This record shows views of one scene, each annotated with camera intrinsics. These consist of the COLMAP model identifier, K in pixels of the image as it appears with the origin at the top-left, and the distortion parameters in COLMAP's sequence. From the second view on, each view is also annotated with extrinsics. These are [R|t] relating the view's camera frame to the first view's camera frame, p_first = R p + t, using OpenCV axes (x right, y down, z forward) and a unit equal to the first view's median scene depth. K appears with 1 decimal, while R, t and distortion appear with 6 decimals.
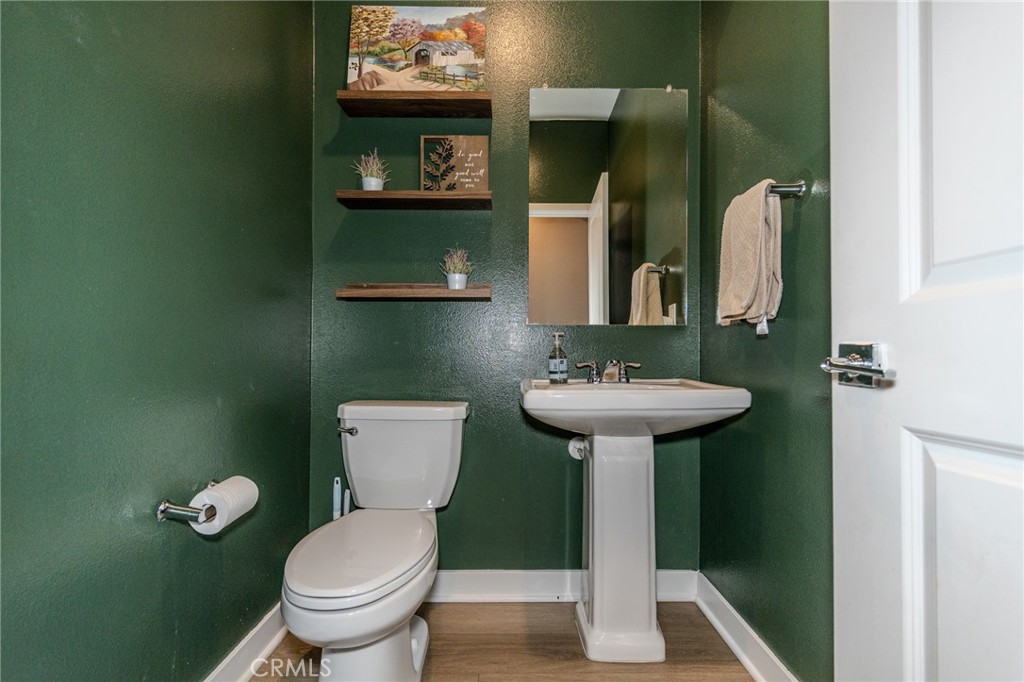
lens RADIAL K [[431.7, 0, 516.8], [0, 431.7, 357.7], [0, 0, 1]] dist [0.003642, 0.000189]
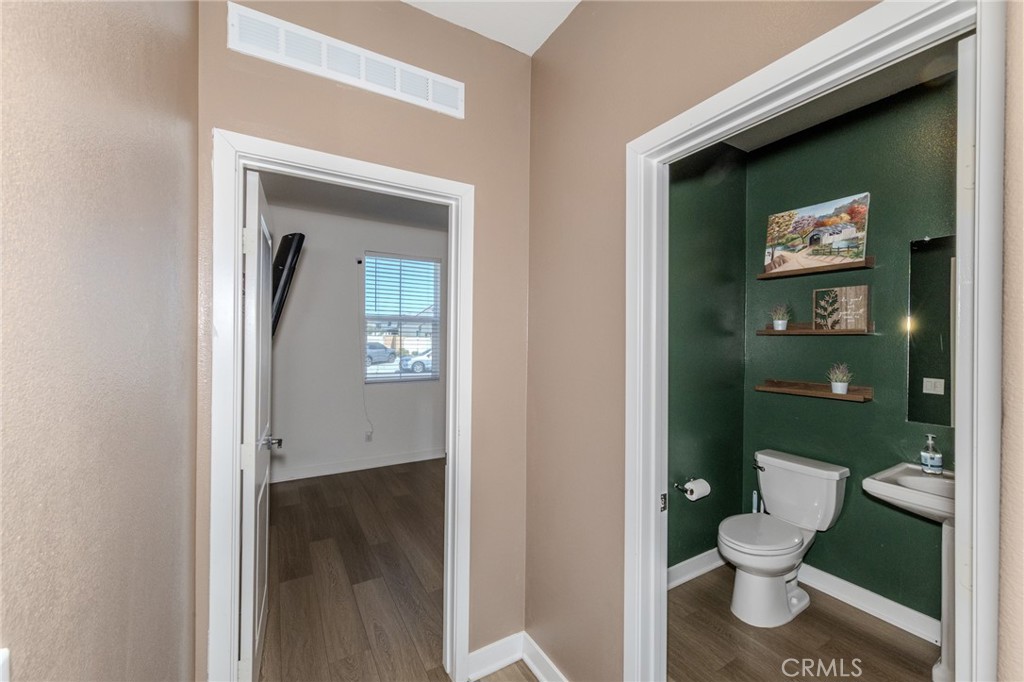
lens RADIAL K [[404.7, 0, 512.0], [0, 404.7, 341.0], [0, 0, 1]] dist [-0.000675, -0.000104]
pose [[0.495288, 0.008072, -0.868691, 0.512813], [-0.001963, 0.999965, 0.008173, -0.338830], [0.868727, -0.002343, 0.495286, -0.676371]]
